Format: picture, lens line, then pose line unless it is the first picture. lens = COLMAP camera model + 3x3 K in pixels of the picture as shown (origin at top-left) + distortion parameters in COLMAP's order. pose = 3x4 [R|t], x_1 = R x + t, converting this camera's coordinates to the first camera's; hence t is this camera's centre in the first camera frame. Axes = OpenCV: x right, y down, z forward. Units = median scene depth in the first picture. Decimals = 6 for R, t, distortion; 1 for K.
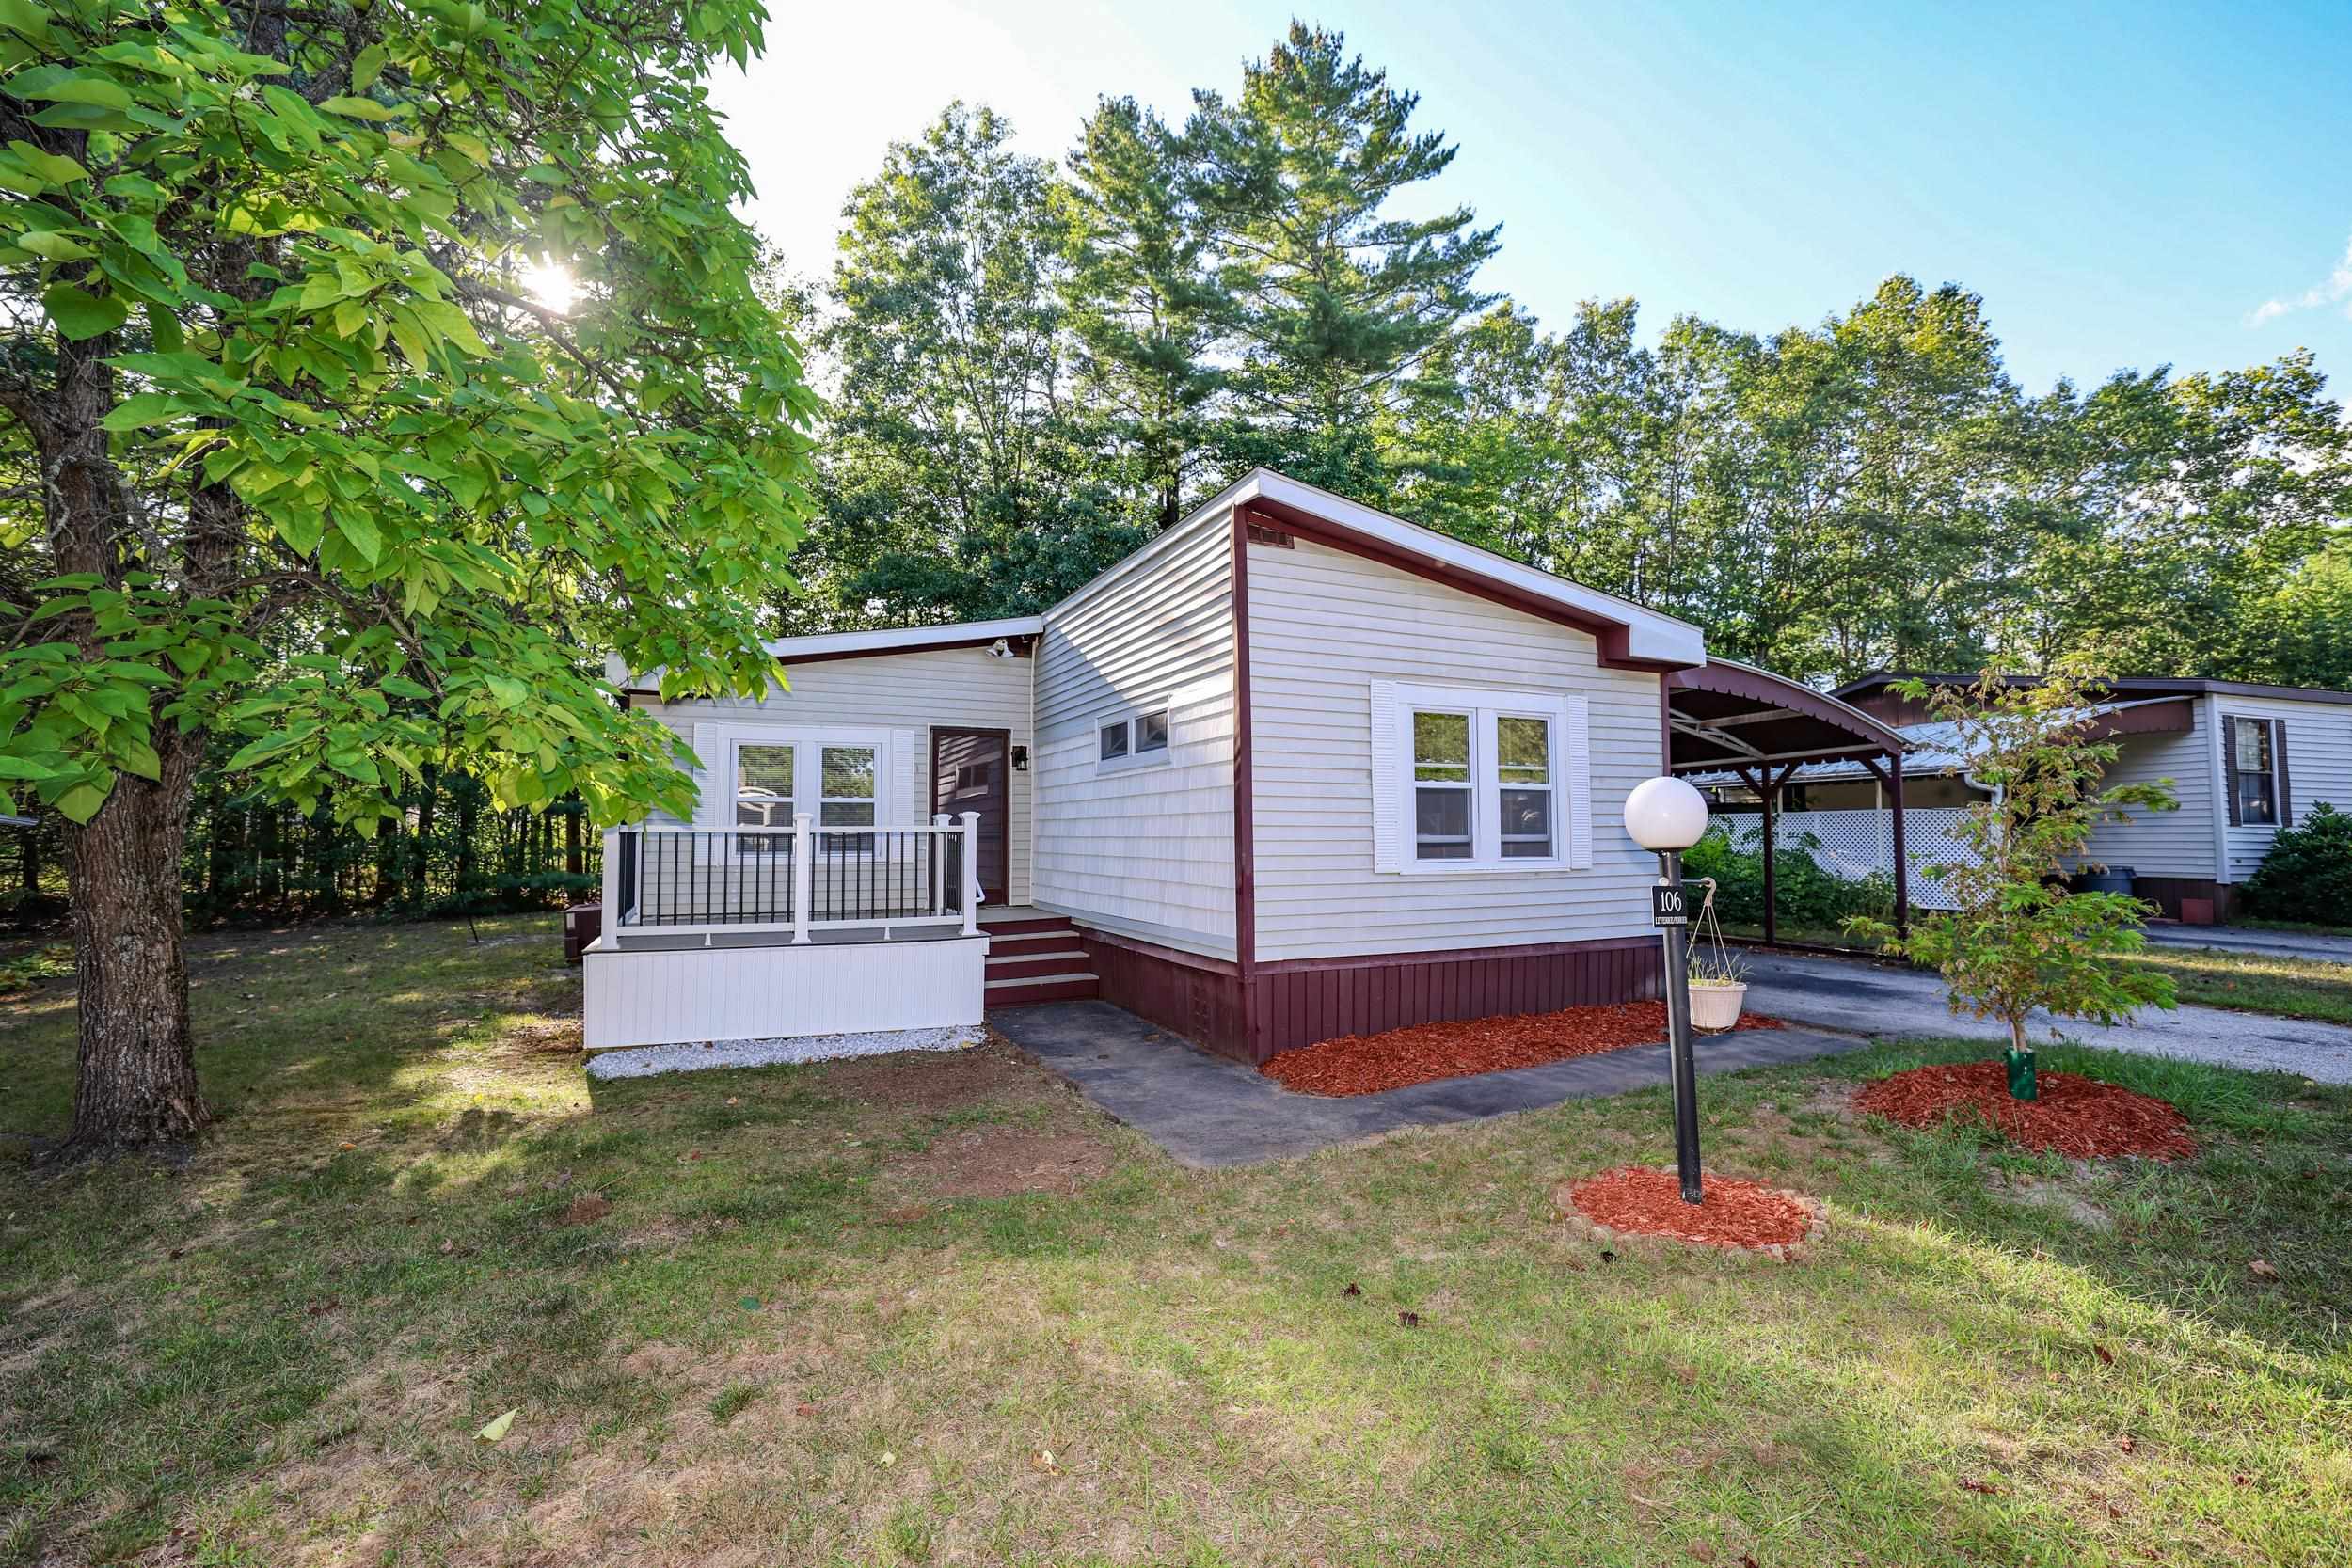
lens RADIAL K [[997.2, 0, 1201.0], [0, 997.2, 779.4], [0, 0, 1]] dist [-0.049485, 0.016608]
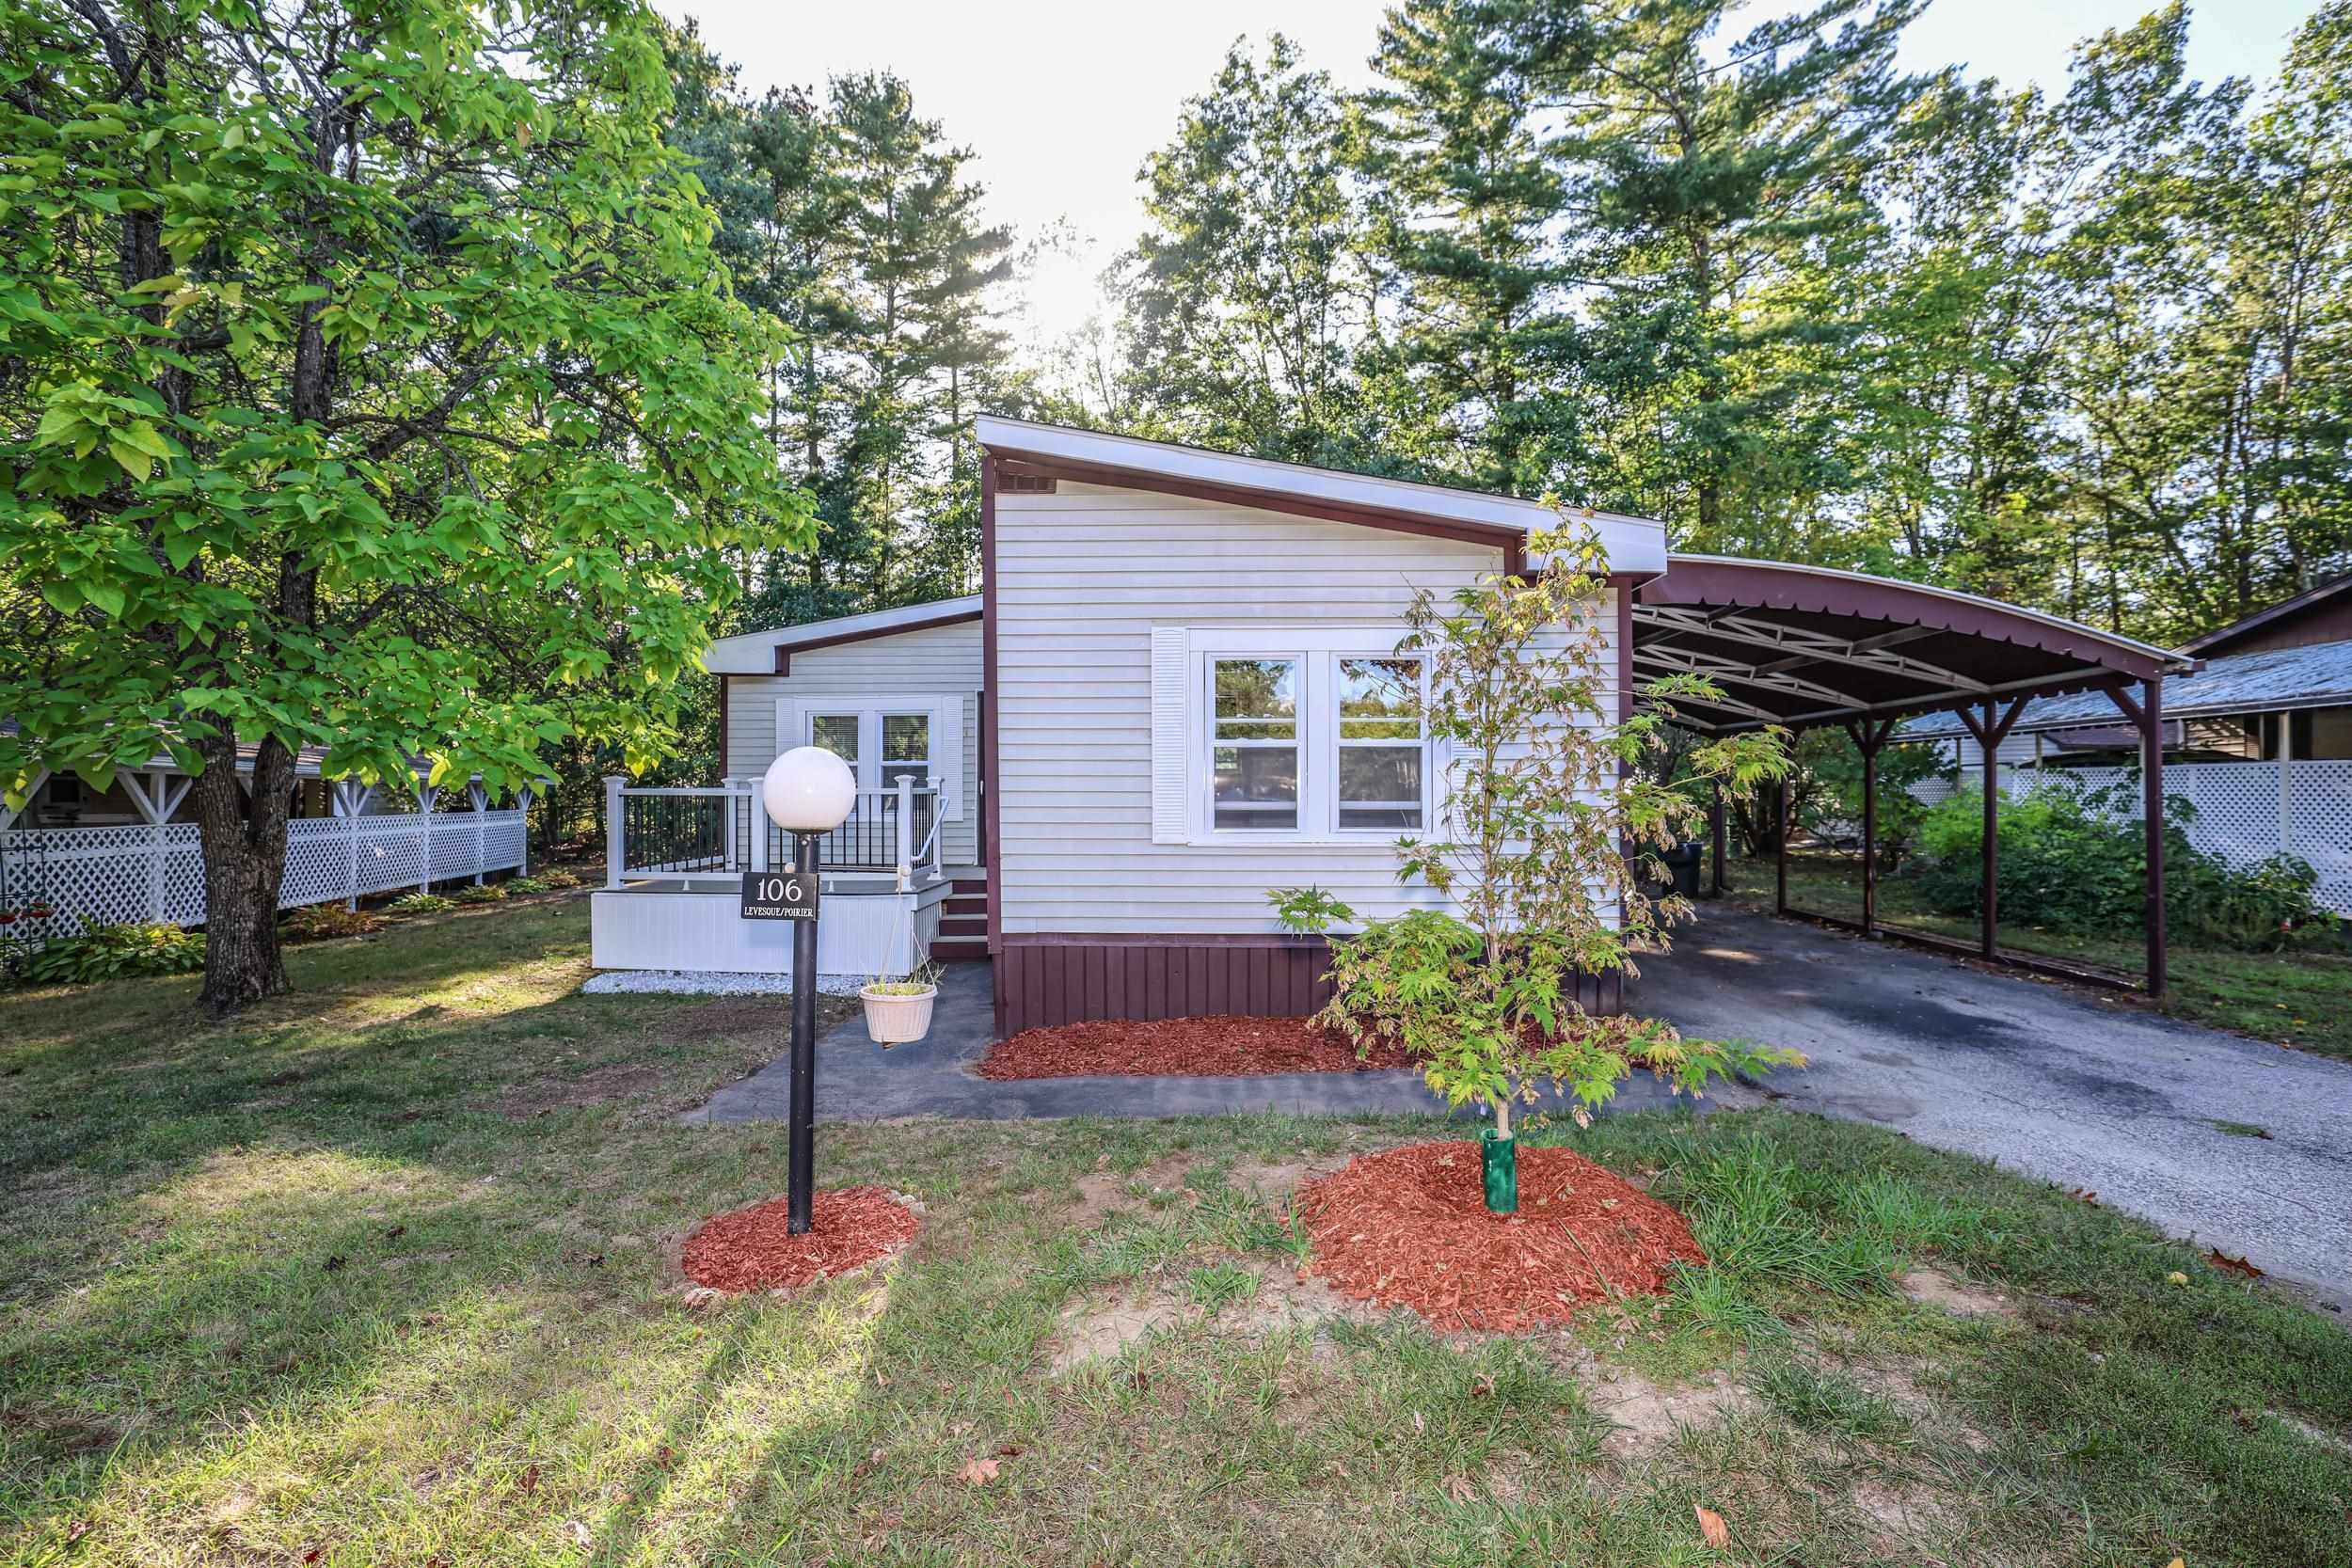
lens RADIAL K [[1032.2, 0, 1172.3], [0, 1032.2, 777.9], [0, 0, 1]] dist [-0.051009, 0.018318]
pose [[0.899574, -0.002757, -0.436760, 0.529627], [0.022455, 0.998950, 0.039943, -0.001735], [0.436191, -0.045739, 0.898691, 0.151174]]
